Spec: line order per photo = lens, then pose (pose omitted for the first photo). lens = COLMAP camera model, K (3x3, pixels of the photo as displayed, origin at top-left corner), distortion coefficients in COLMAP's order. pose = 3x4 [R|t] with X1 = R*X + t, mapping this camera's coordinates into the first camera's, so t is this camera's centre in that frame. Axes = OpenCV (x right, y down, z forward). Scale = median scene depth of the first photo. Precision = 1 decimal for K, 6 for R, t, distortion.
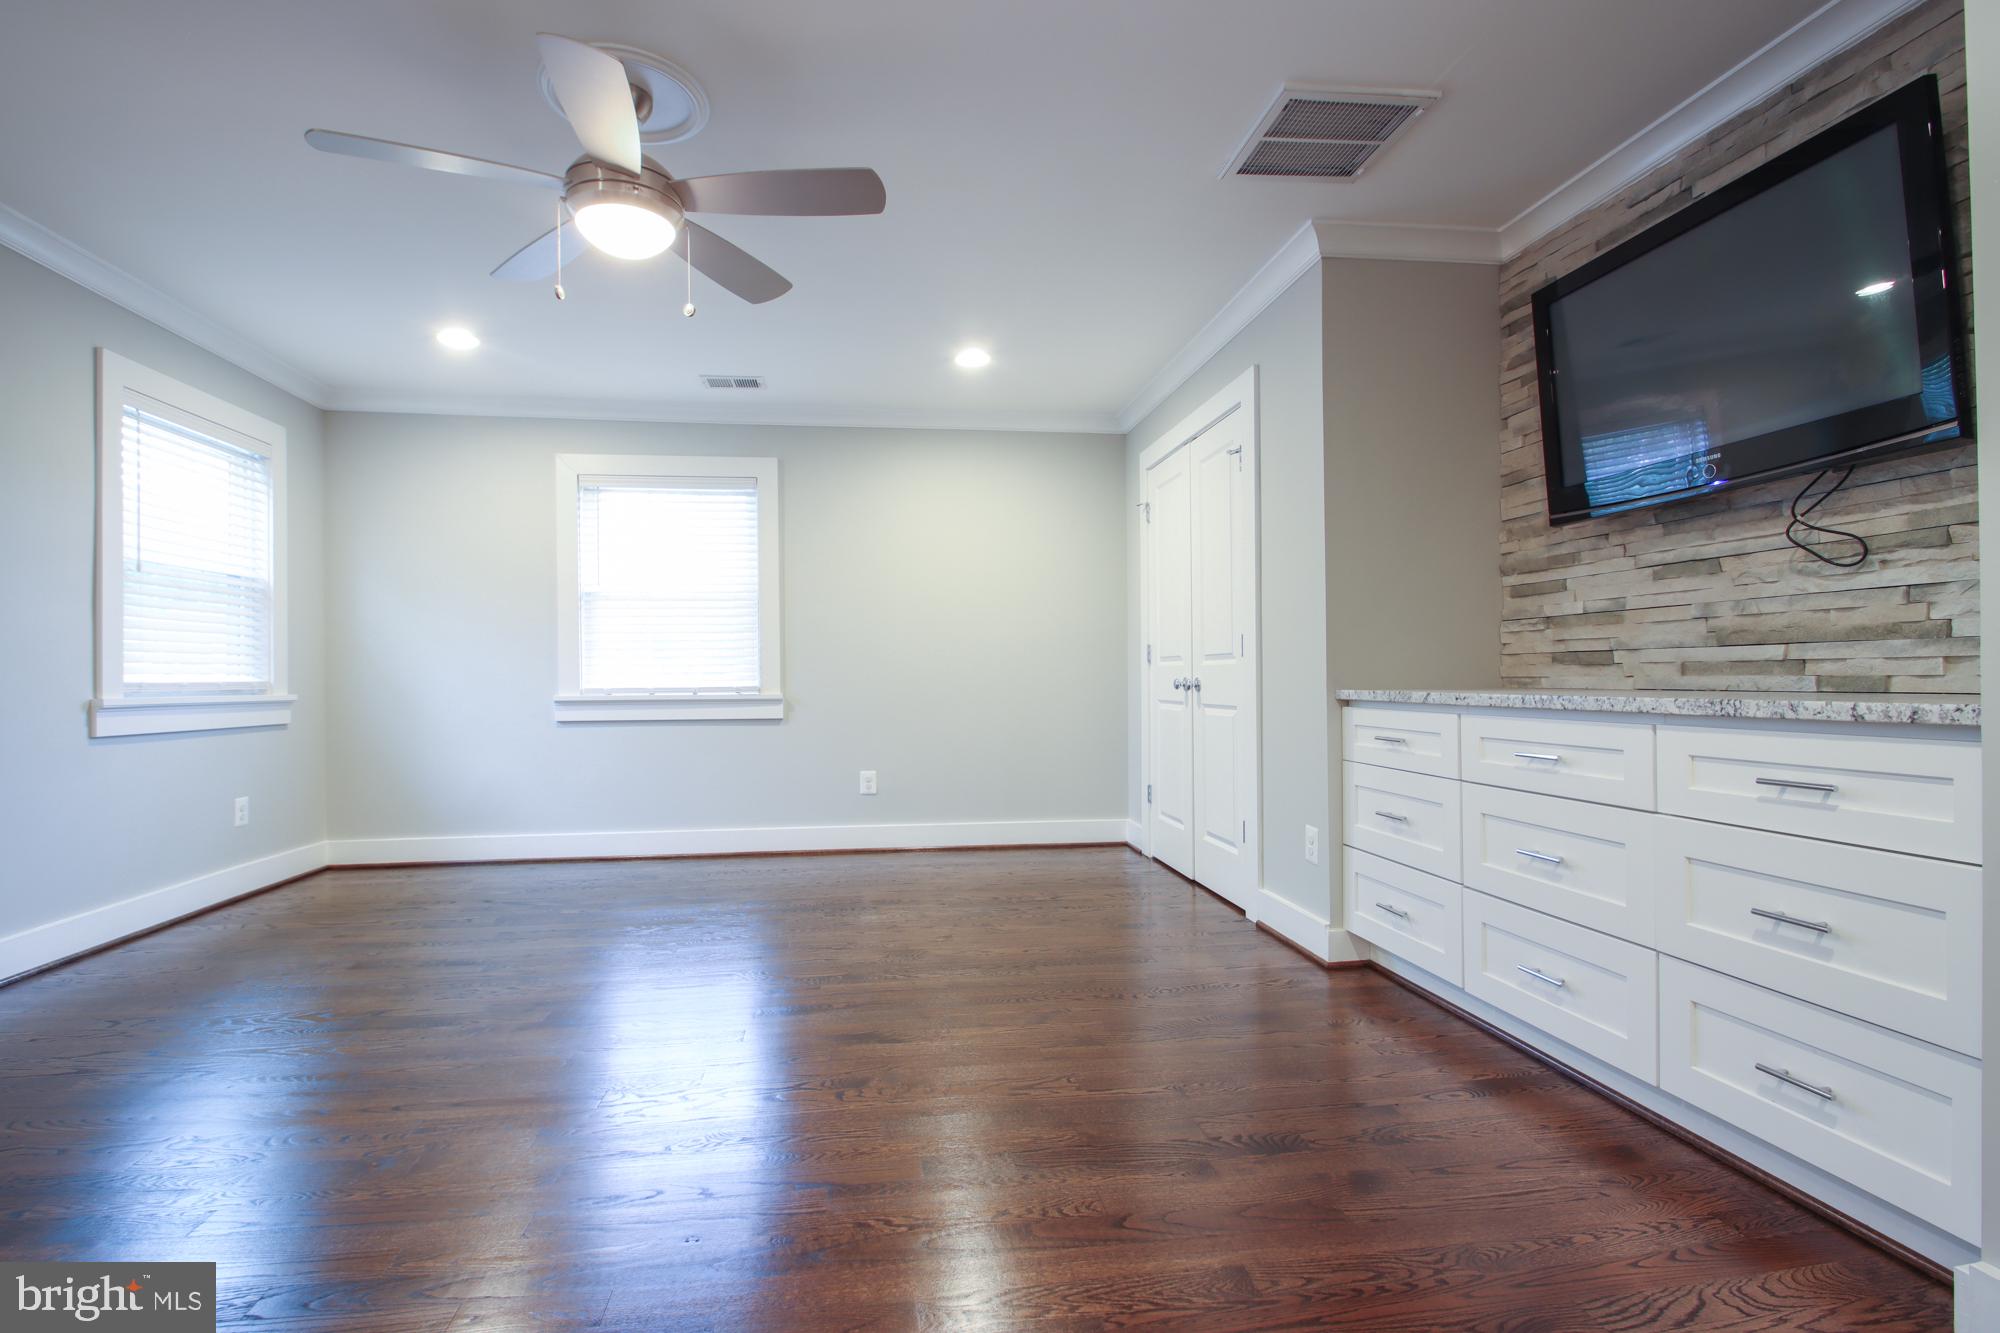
lens RADIAL K [[933.4, 0, 975.5], [0, 933.4, 676.6], [0, 0, 1]] dist [0.010794, -0.015483]
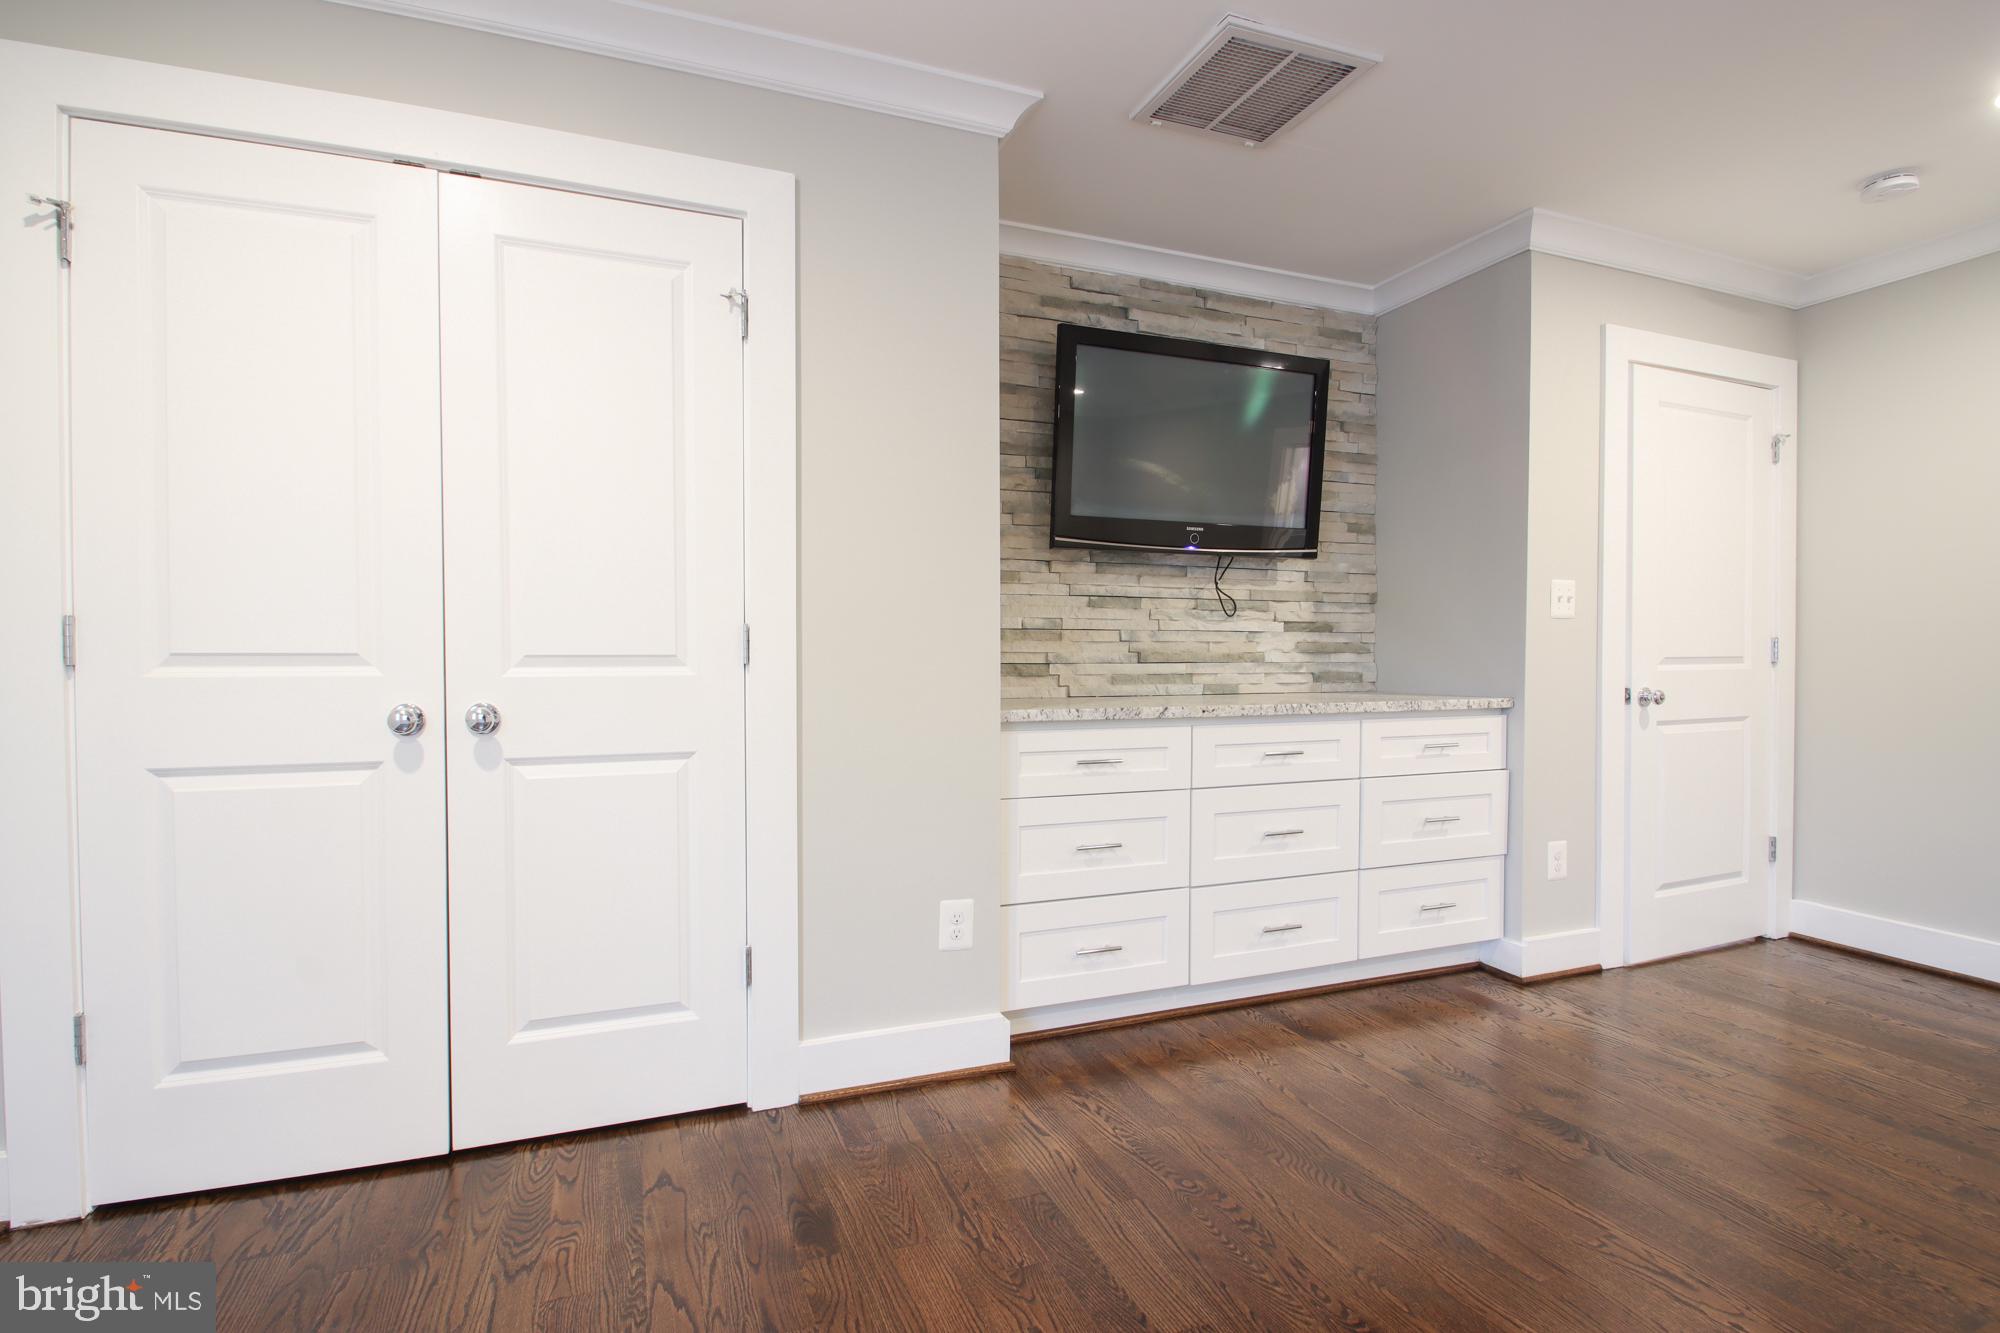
lens RADIAL K [[933.4, 0, 975.5], [0, 933.4, 676.6], [0, 0, 1]] dist [0.010794, -0.015483]
pose [[-0.228699, -0.010676, 0.973439, -0.316396], [0.003442, 0.999925, 0.011775, -0.020025], [-0.973491, 0.006043, -0.228645, 1.043659]]
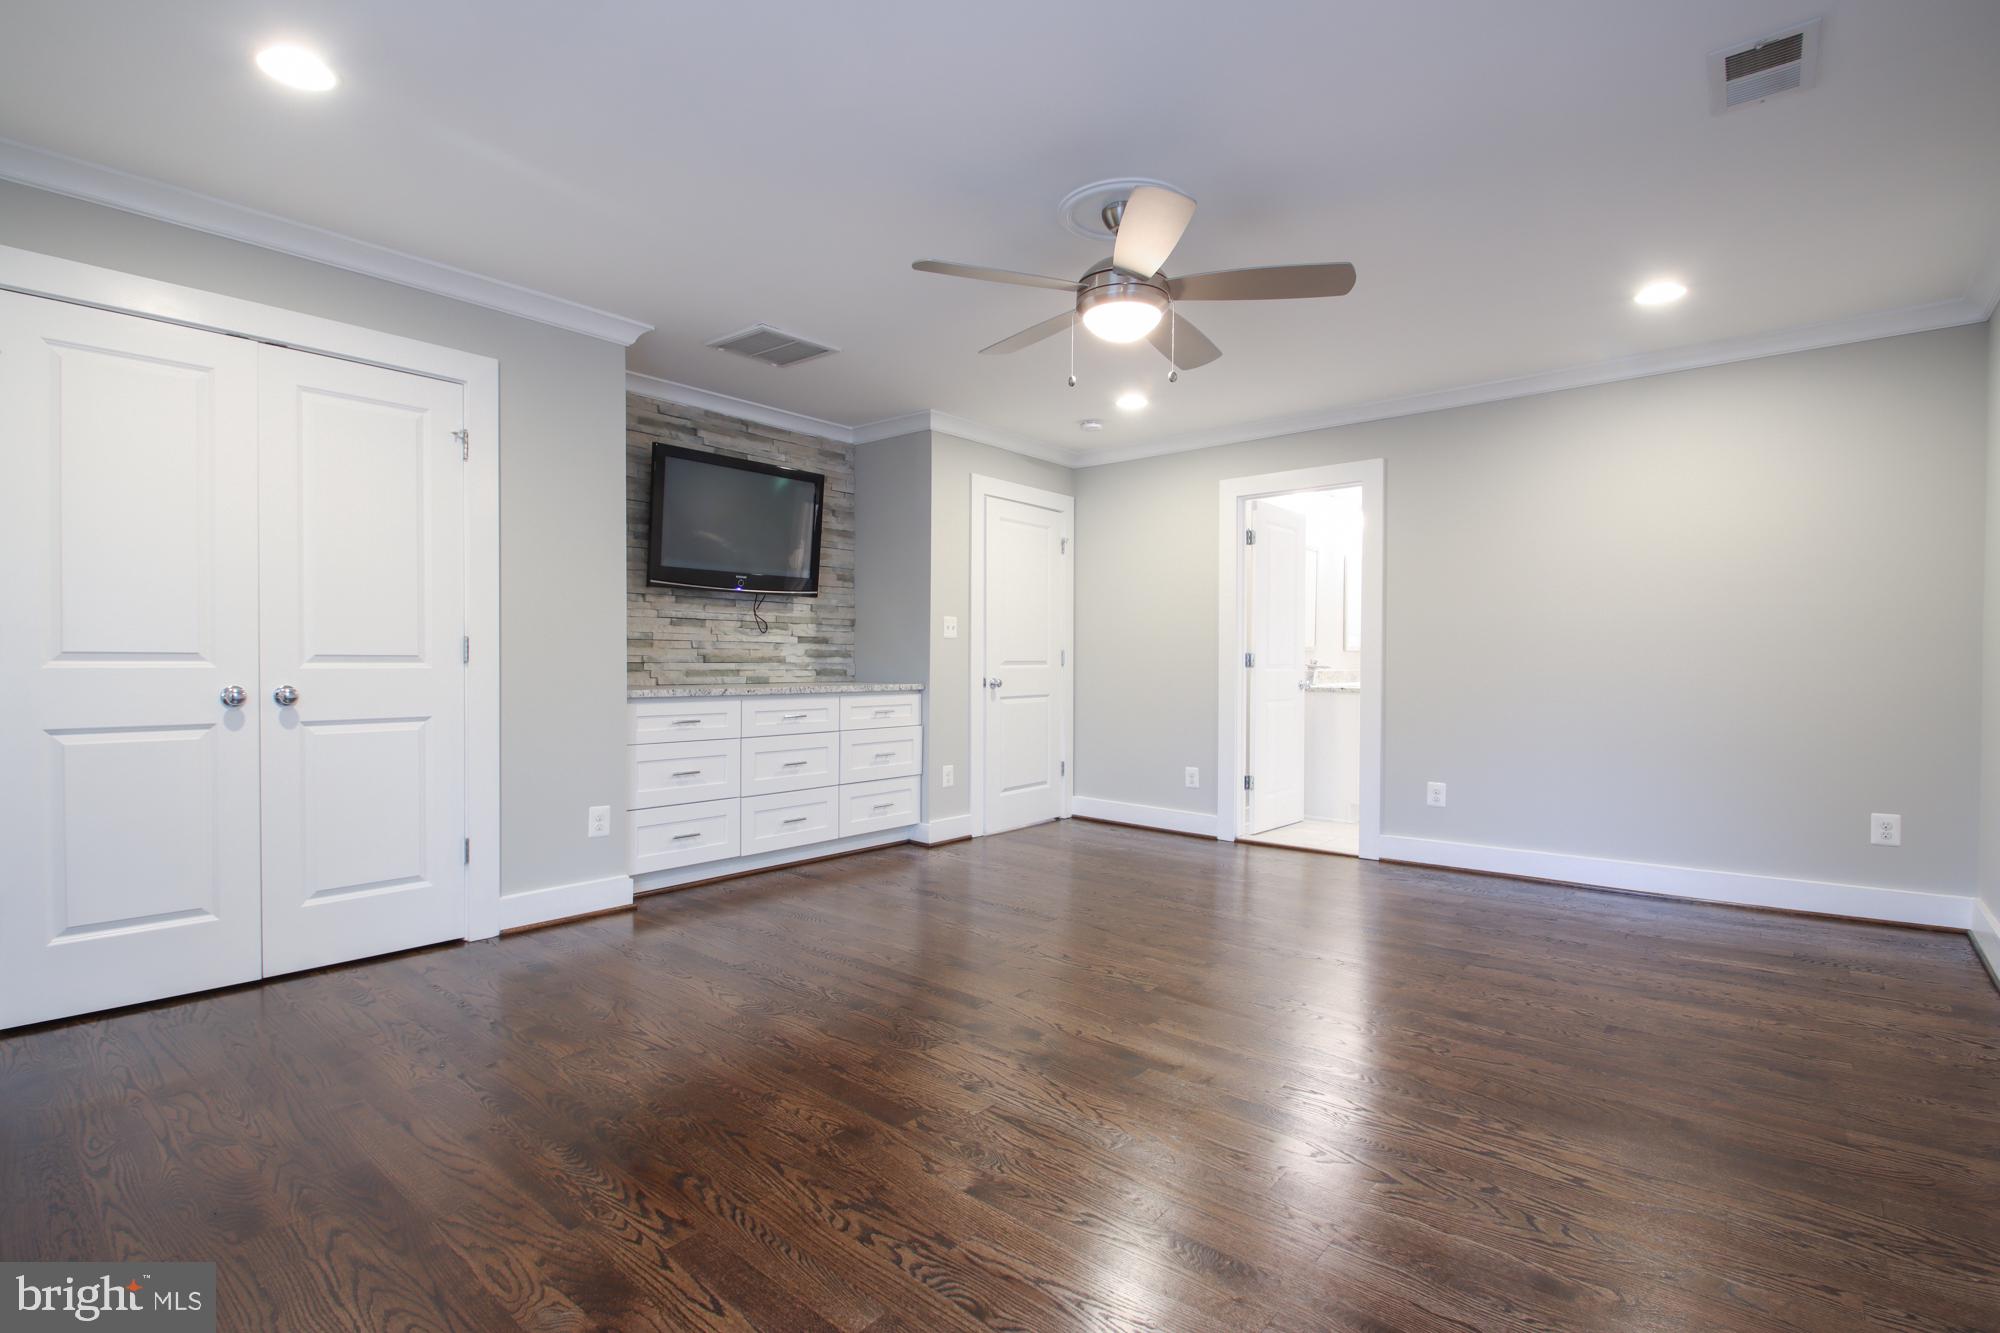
lens RADIAL K [[933.4, 0, 975.5], [0, 933.4, 676.6], [0, 0, 1]] dist [0.010794, -0.015483]
pose [[-0.661363, -0.008493, 0.750018, -0.772924], [-0.000356, 0.999939, 0.011009, -0.016580], [-0.750066, 0.007014, -0.661326, 1.295854]]
